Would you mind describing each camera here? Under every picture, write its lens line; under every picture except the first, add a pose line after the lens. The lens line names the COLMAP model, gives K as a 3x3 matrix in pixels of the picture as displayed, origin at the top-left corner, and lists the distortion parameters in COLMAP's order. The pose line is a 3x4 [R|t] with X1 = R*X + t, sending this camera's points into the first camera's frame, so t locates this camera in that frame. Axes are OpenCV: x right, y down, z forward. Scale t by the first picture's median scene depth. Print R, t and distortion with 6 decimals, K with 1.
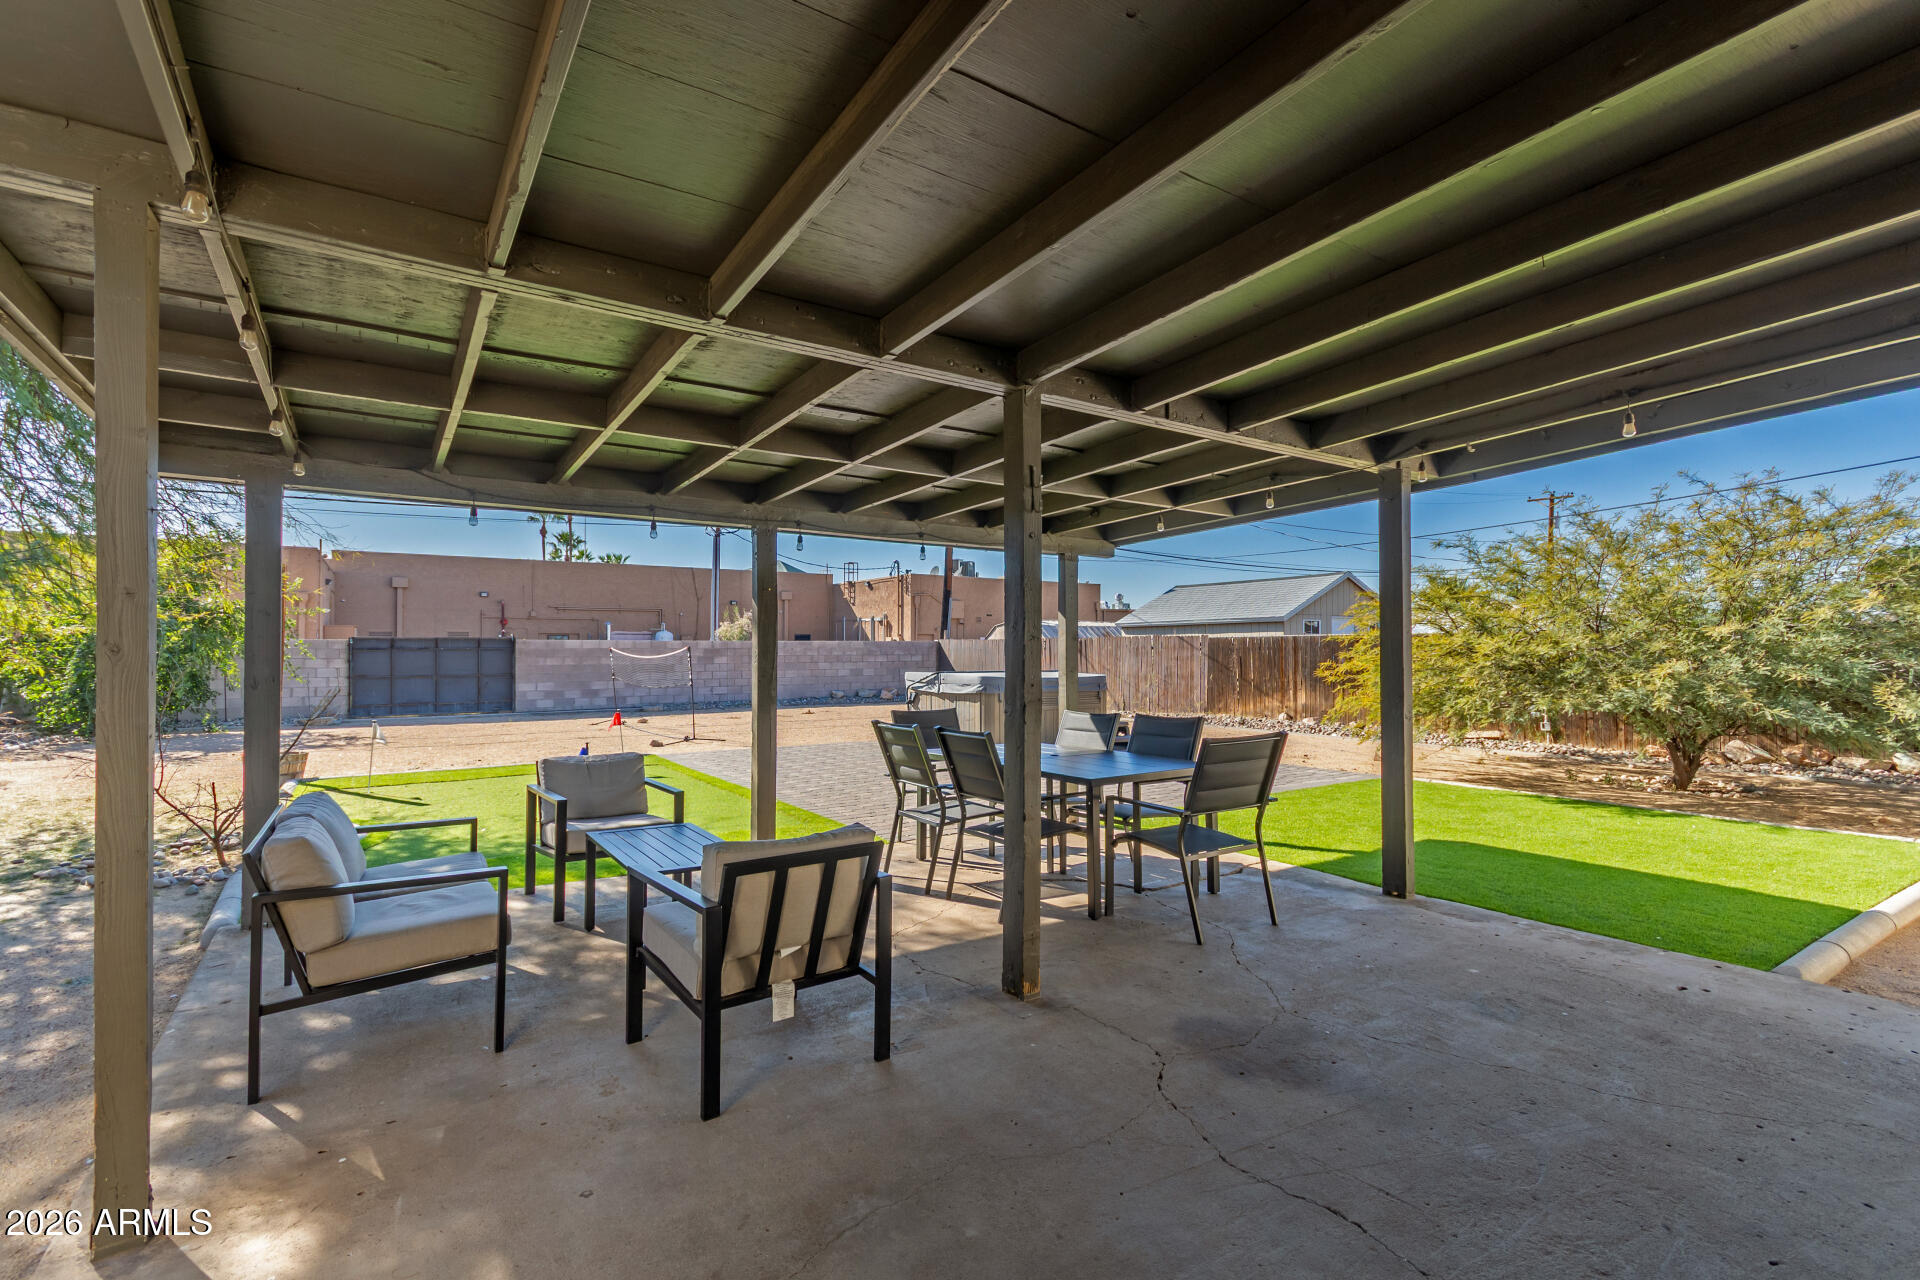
lens RADIAL K [[878.5, 0, 957.8], [0, 878.5, 623.5], [0, 0, 1]] dist [0.001577, 0.000428]
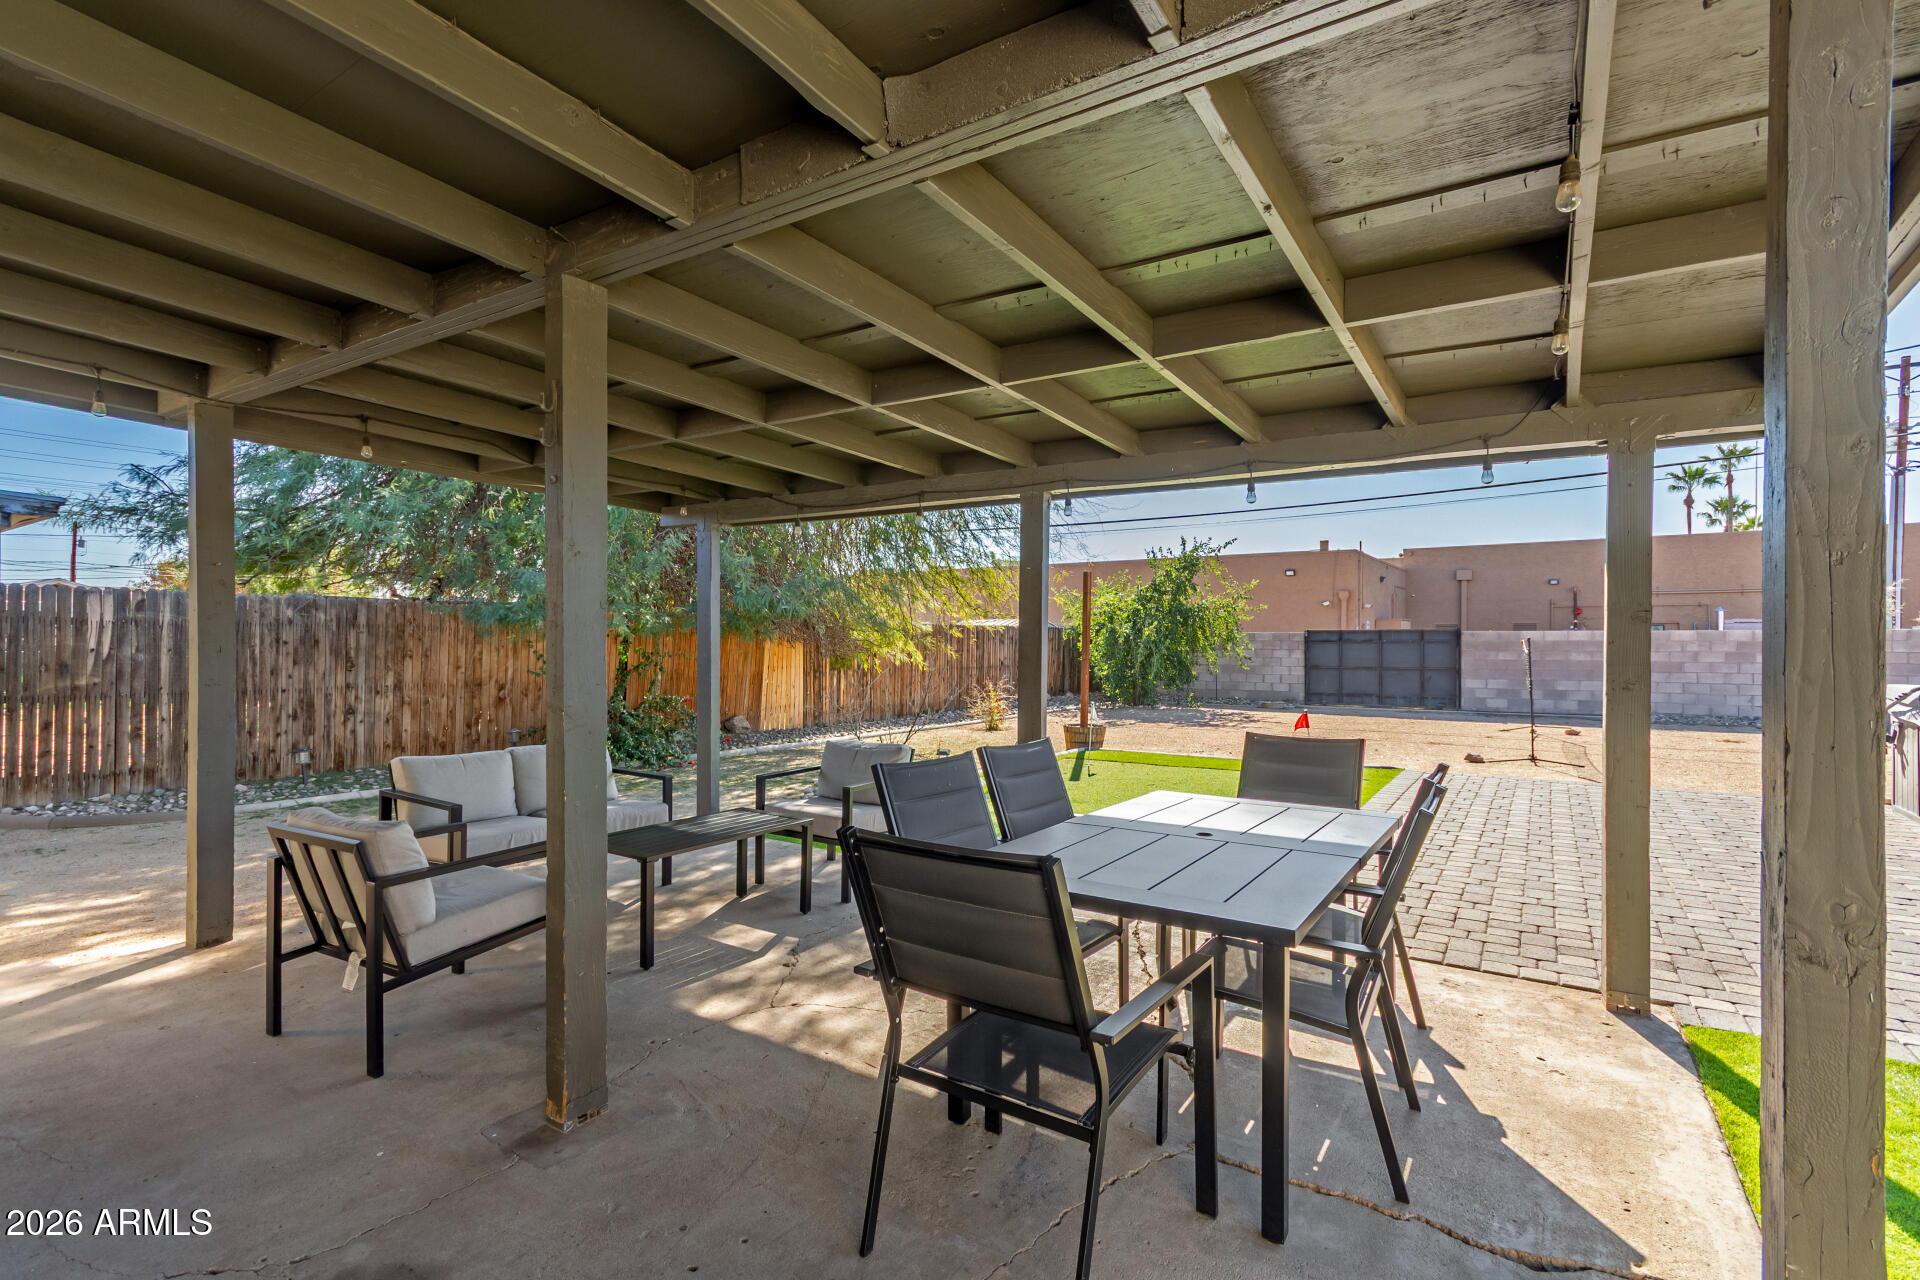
lens RADIAL K [[885.0, 0, 952.3], [0, 885.0, 639.5], [0, 0, 1]] dist [0.003674, 0.000359]
pose [[0.402637, -0.001042, -0.915359, 0.132452], [0.025069, 0.999637, 0.009890, 0.005145], [0.915016, -0.026929, 0.402517, 0.154245]]
